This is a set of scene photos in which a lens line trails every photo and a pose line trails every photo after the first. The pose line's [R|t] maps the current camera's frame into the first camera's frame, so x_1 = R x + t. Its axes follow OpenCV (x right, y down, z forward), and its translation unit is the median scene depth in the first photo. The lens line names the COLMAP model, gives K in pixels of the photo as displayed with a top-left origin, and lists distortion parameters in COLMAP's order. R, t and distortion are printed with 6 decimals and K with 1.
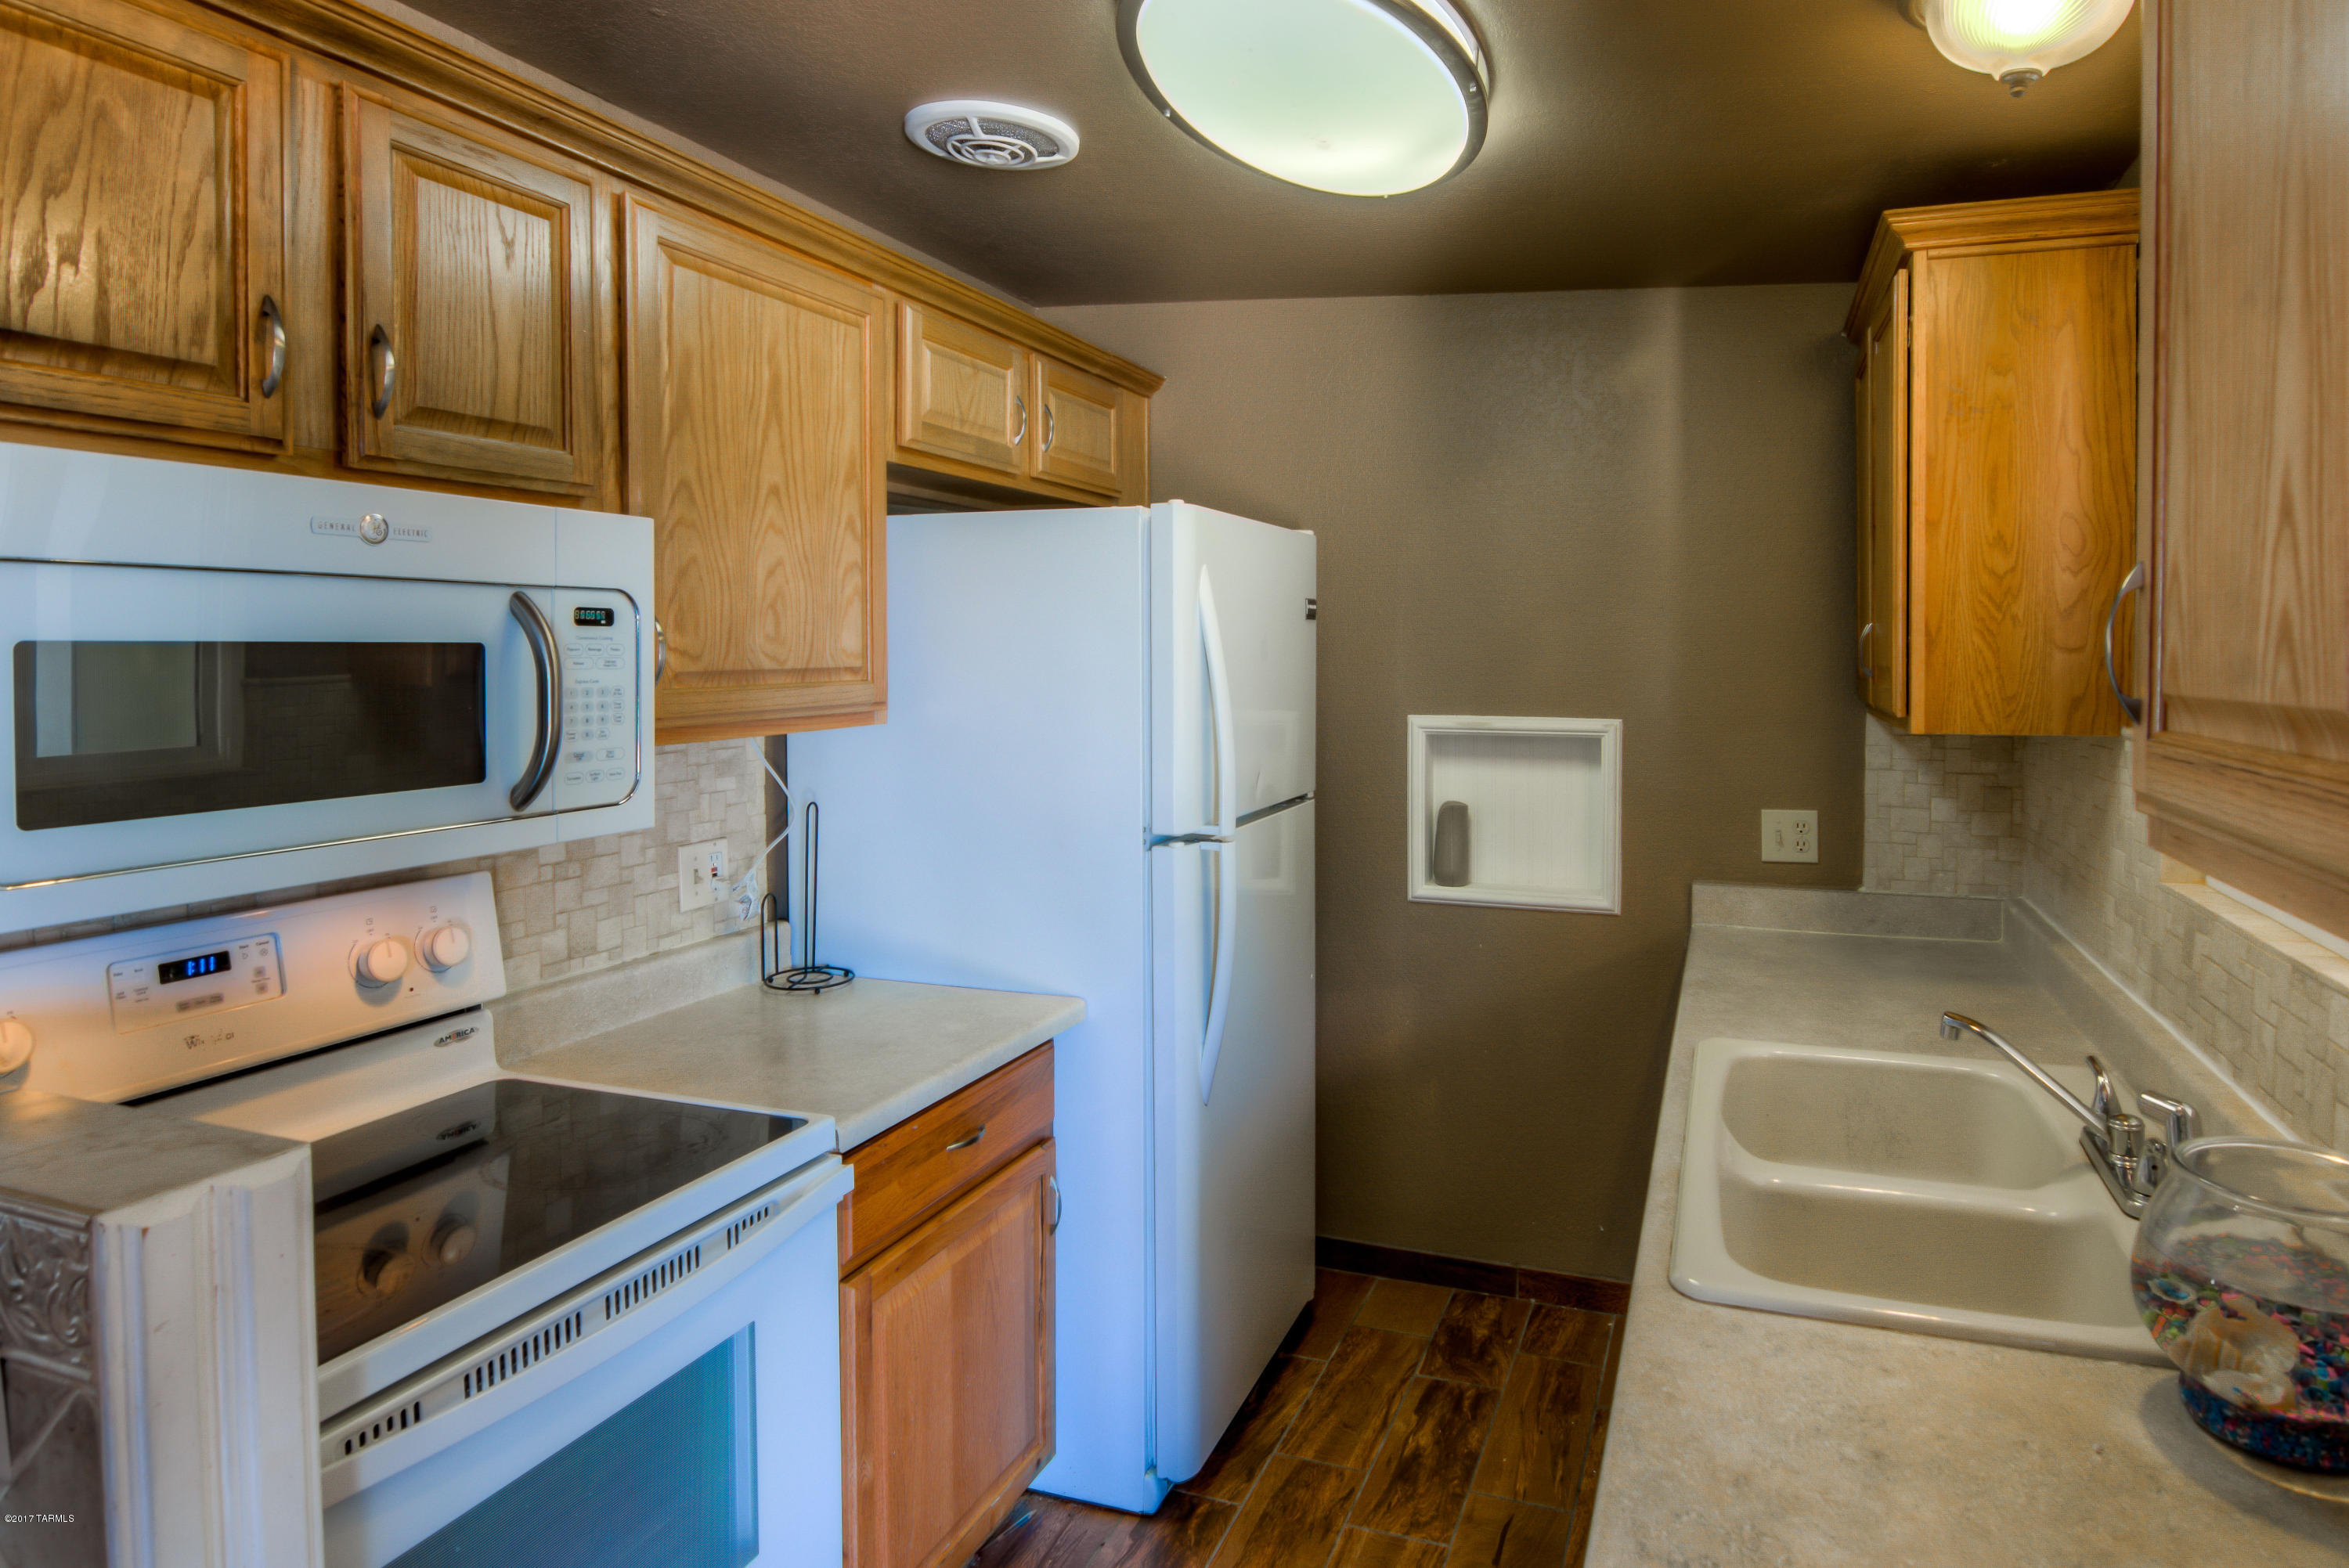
lens RADIAL K [[1335.3, 0, 1313.7], [0, 1335.3, 680.7], [0, 0, 1]] dist [-0.002935, -0.013914]
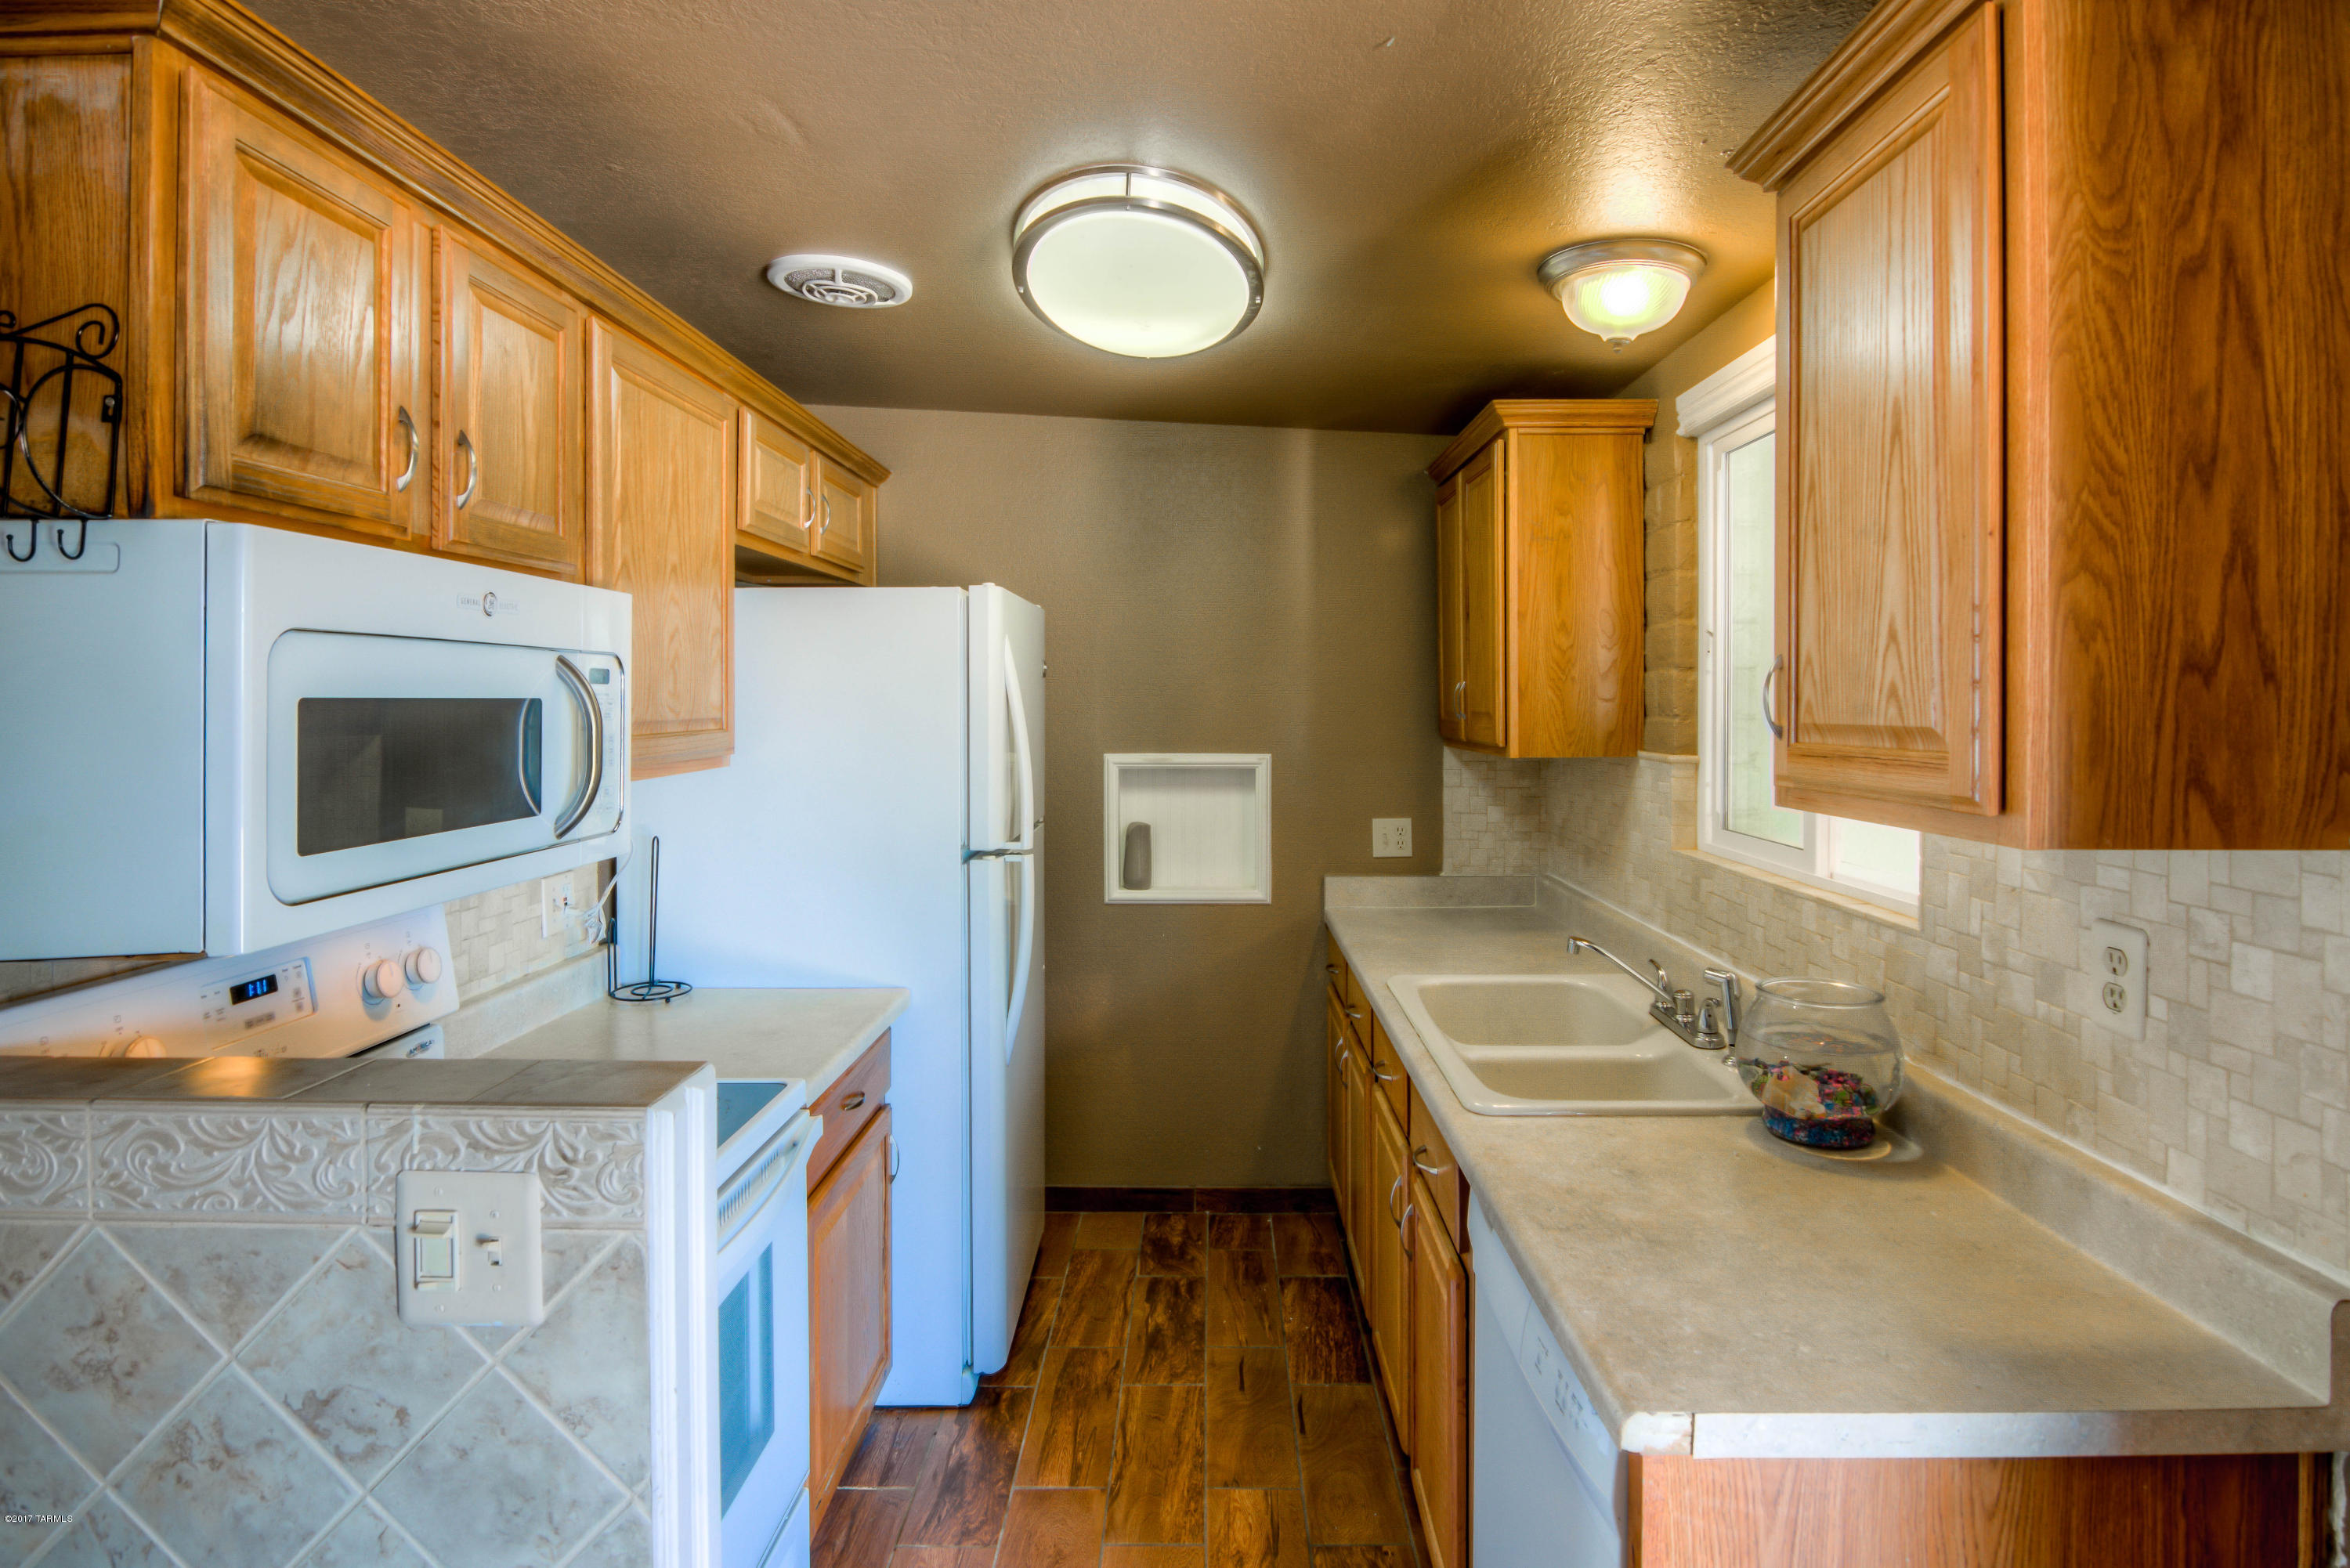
lens RADIAL K [[1208.6, 0, 1212.2], [0, 1208.6, 708.2], [0, 0, 1]] dist [0.001516, -0.014004]
pose [[0.950110, -0.005102, 0.311873, -0.255290], [0.010425, 0.999827, -0.015402, 0.002230], [-0.311741, 0.017885, 0.949999, -0.143286]]
